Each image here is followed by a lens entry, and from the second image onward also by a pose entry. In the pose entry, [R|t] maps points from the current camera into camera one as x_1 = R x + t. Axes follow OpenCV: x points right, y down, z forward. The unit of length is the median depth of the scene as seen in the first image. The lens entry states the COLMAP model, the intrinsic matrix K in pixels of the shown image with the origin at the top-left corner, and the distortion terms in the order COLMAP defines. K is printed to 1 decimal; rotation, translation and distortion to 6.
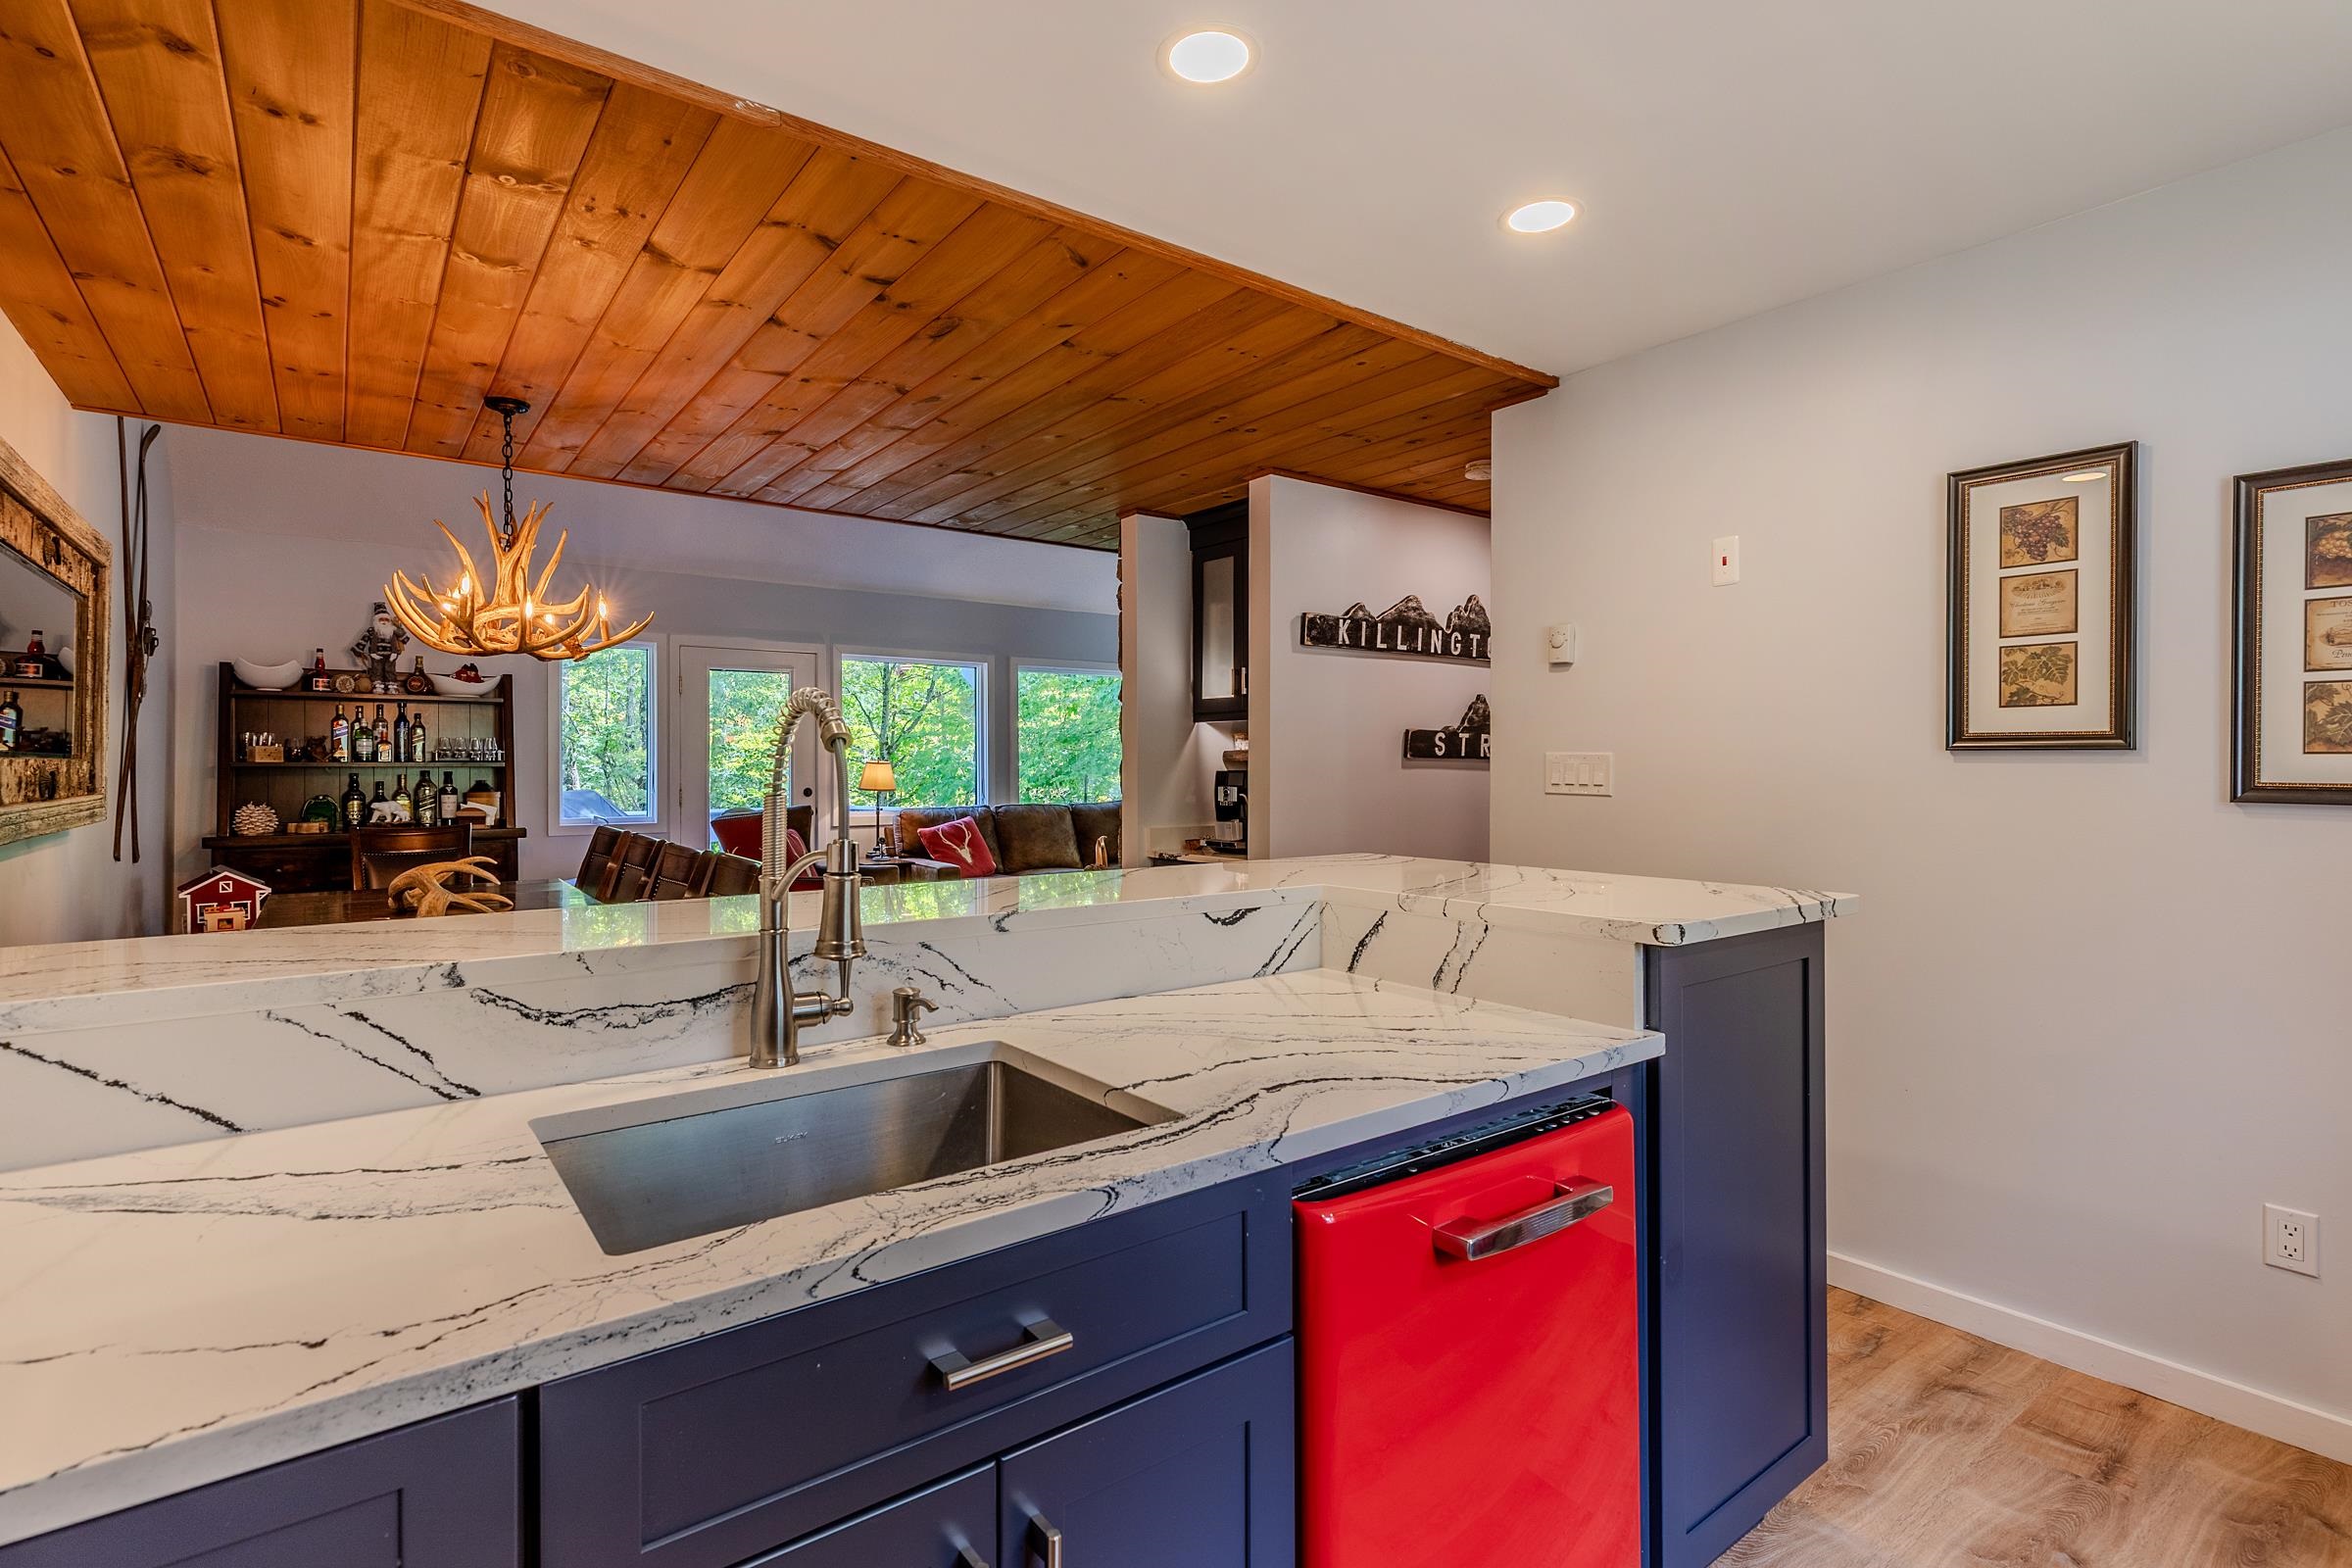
lens RADIAL K [[1070.5, 0, 1172.3], [0, 1070.5, 777.9], [0, 0, 1]] dist [0.001950, 0.000082]
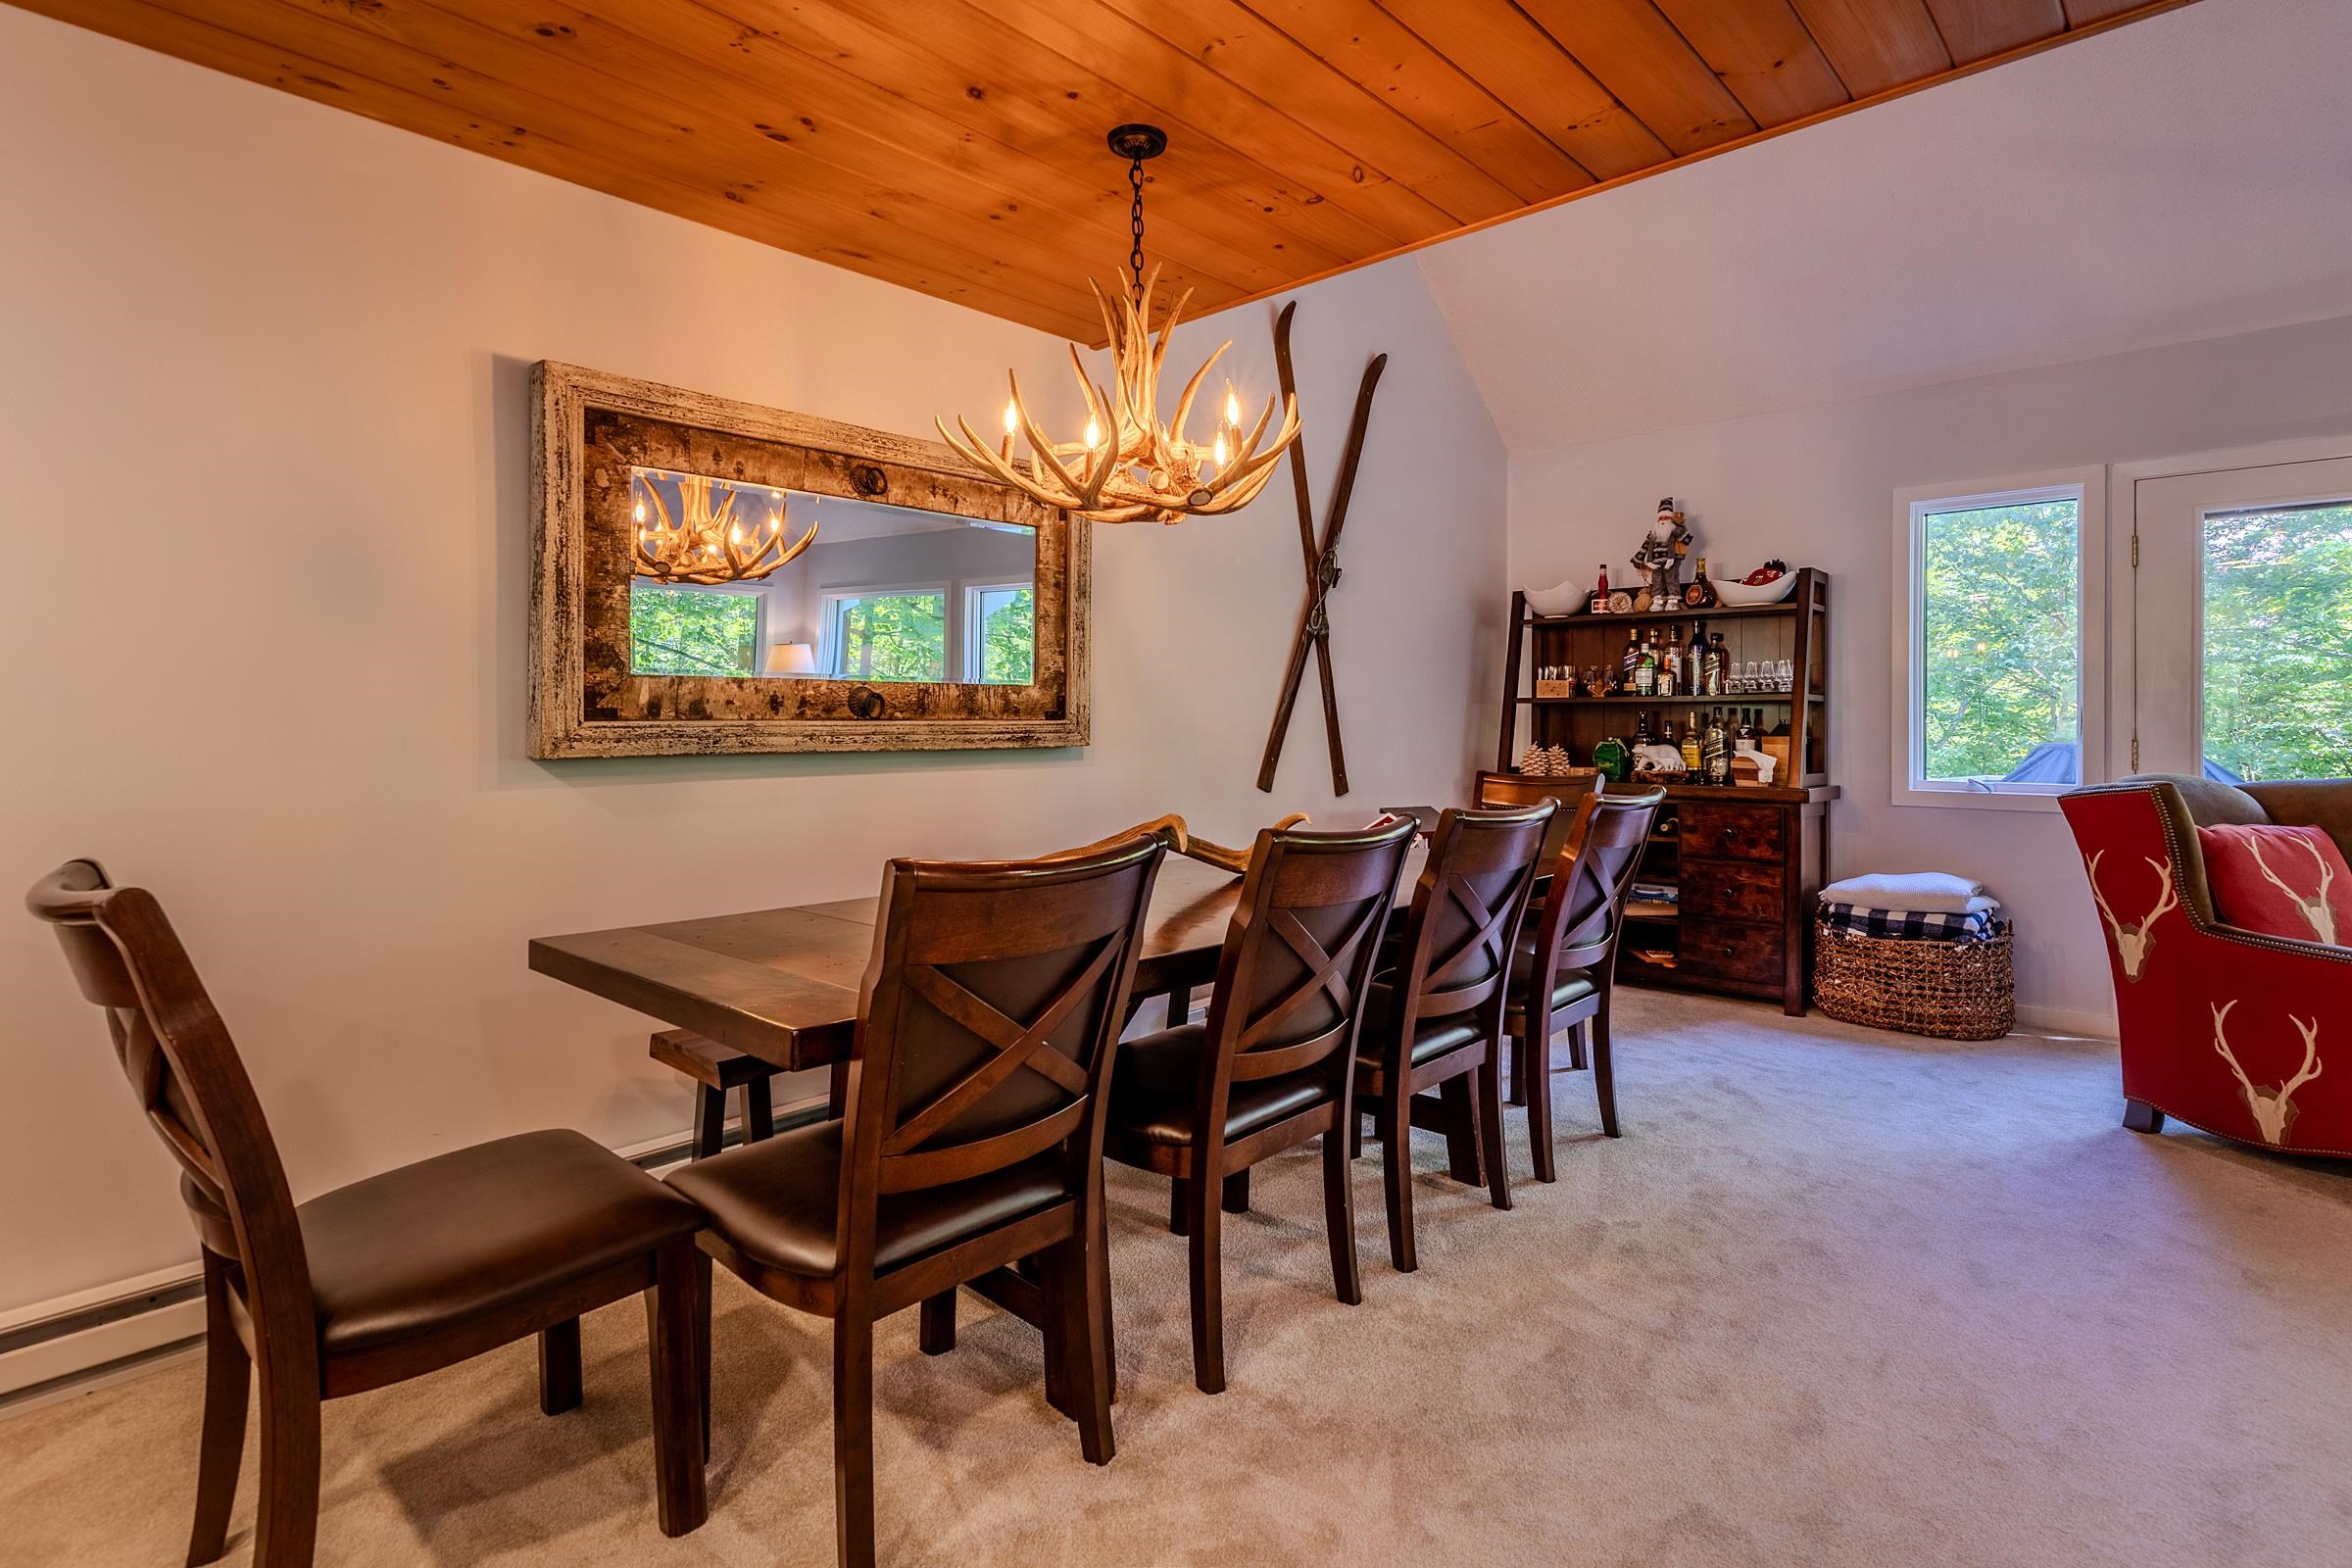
lens RADIAL K [[1170.2, 0, 1138.6], [0, 1170.2, 720.5], [0, 0, 1]] dist [0.001340, 0.000069]
pose [[0.181914, -0.001028, -0.983314, 0.054998], [-0.008934, 0.999956, -0.002698, 0.009397], [0.983274, 0.009276, 0.181897, 0.467315]]
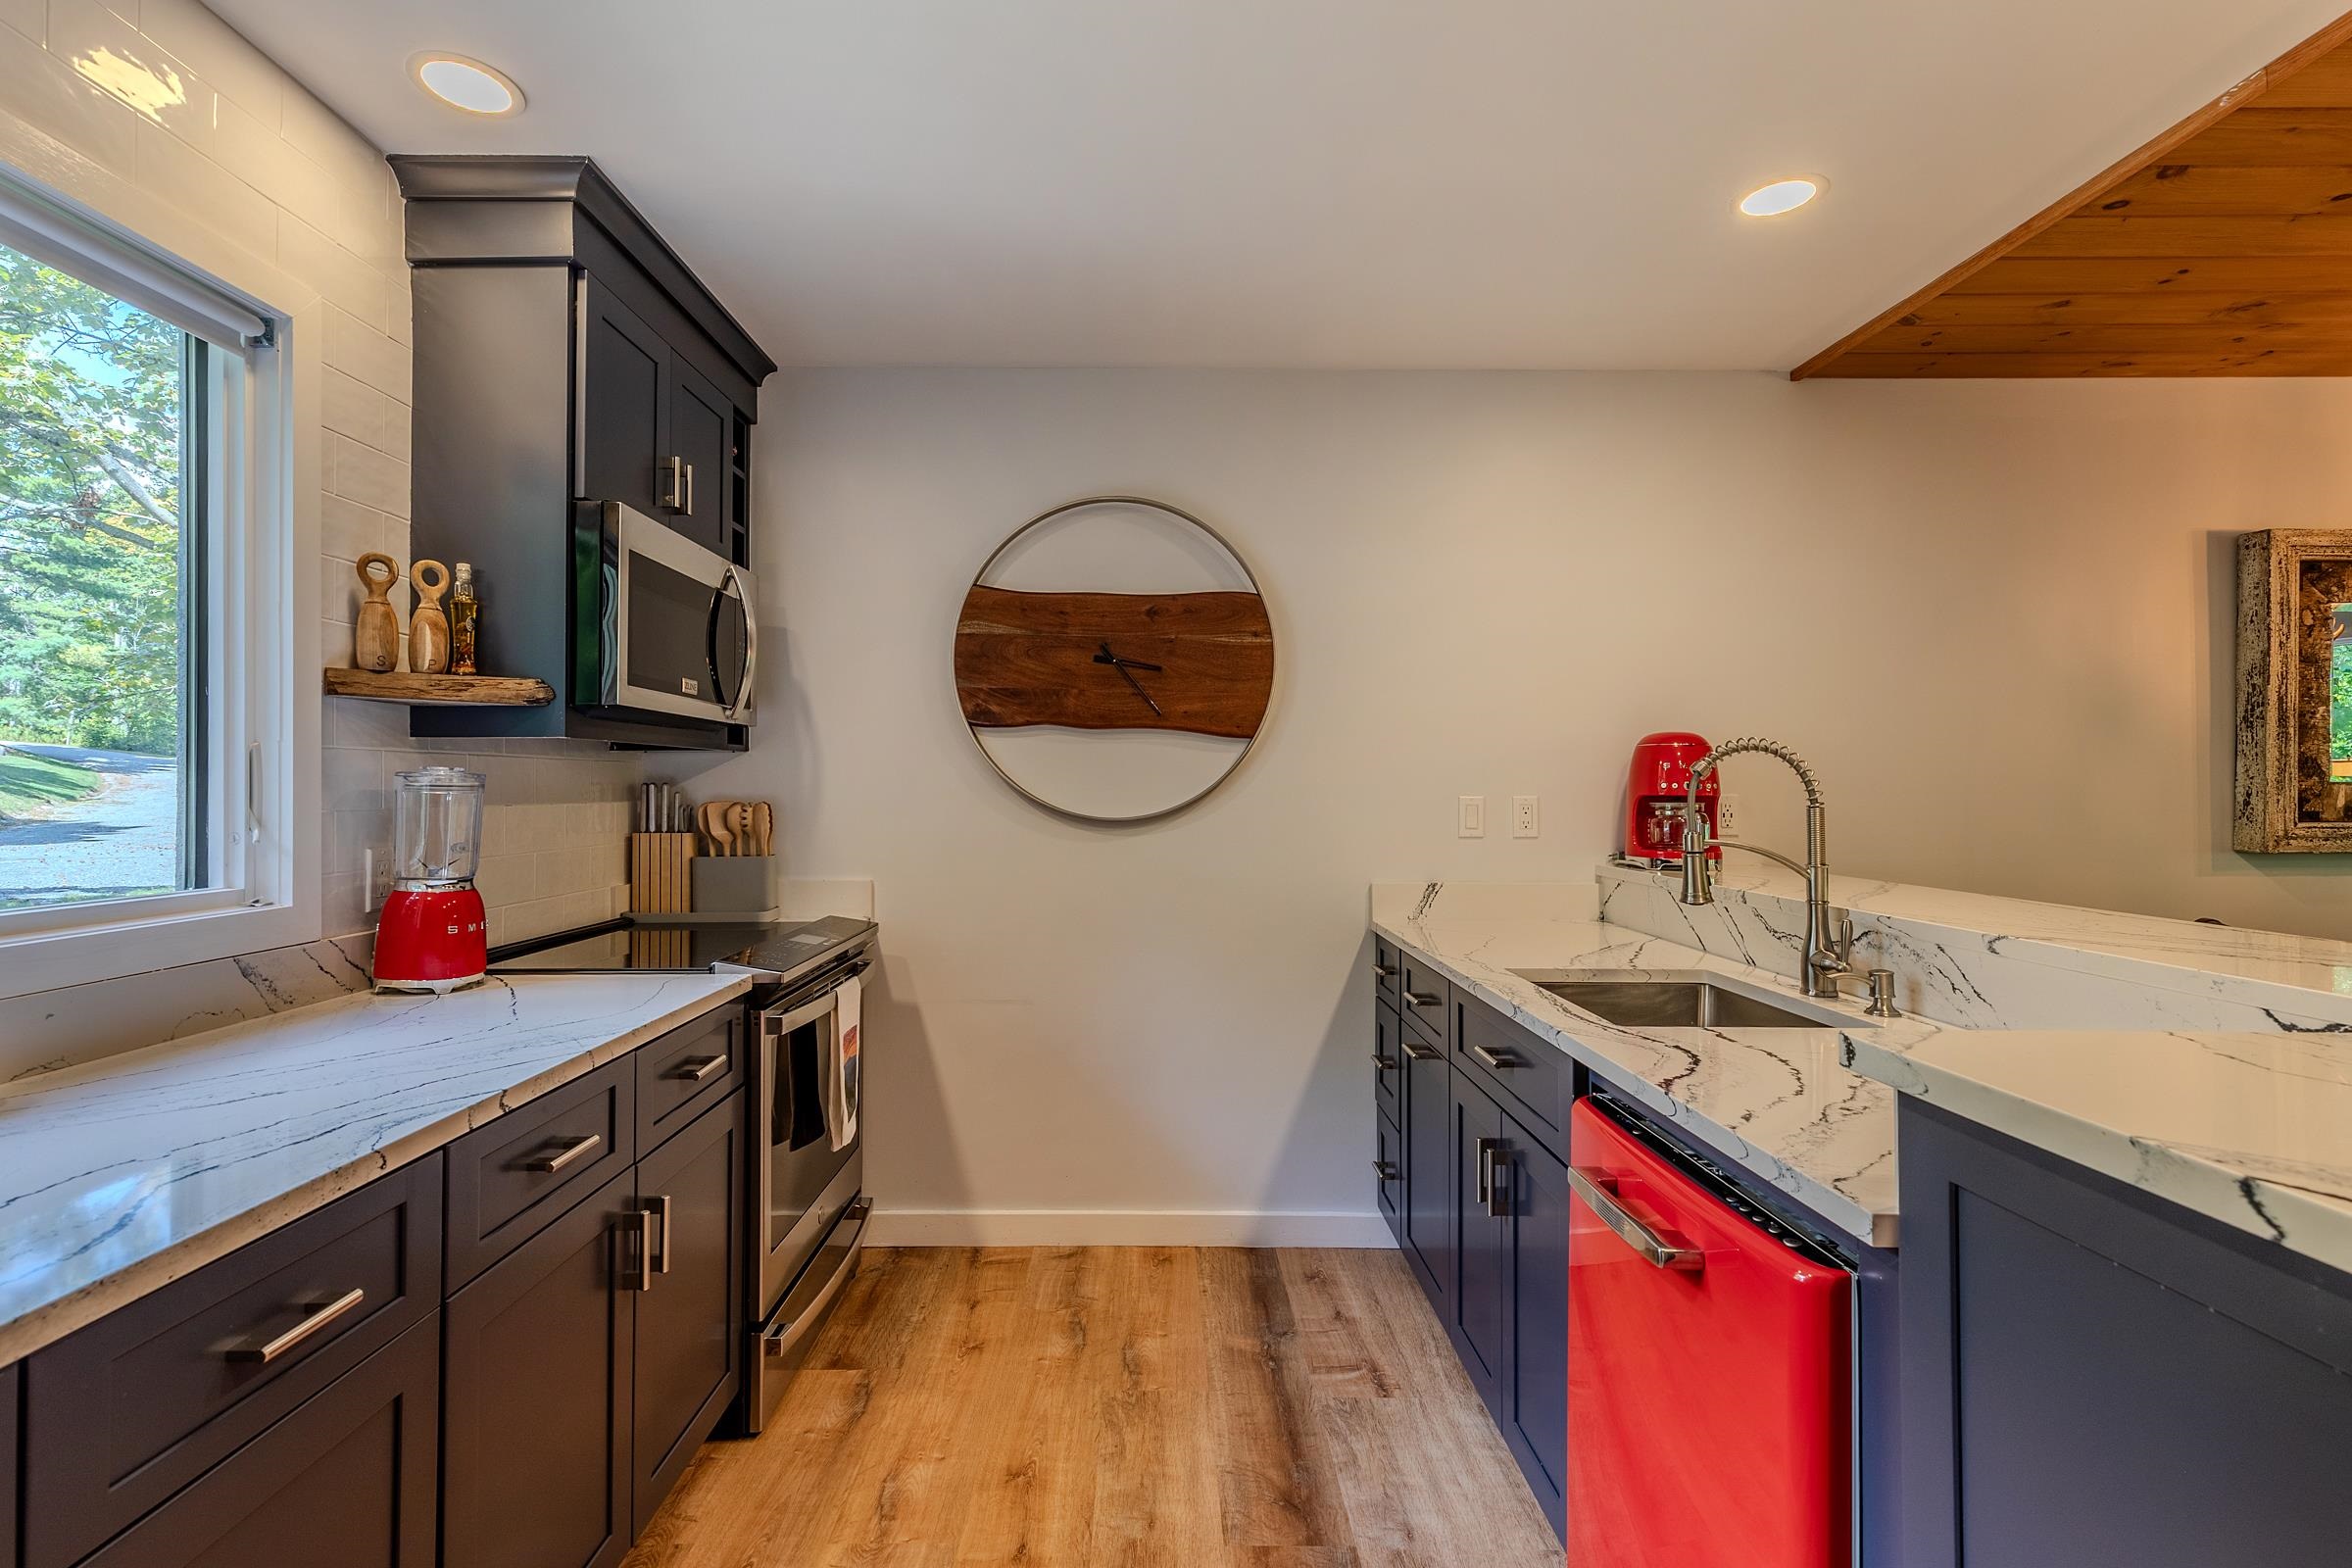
lens RADIAL K [[1070.5, 0, 1167.6], [0, 1070.5, 780.3], [0, 0, 1]] dist [0.001950, 0.000082]
pose [[-0.567256, -0.005831, -0.823521, 0.258085], [-0.010423, 0.999946, 0.000100, -0.002447], [0.823476, 0.008640, -0.567286, 0.215750]]
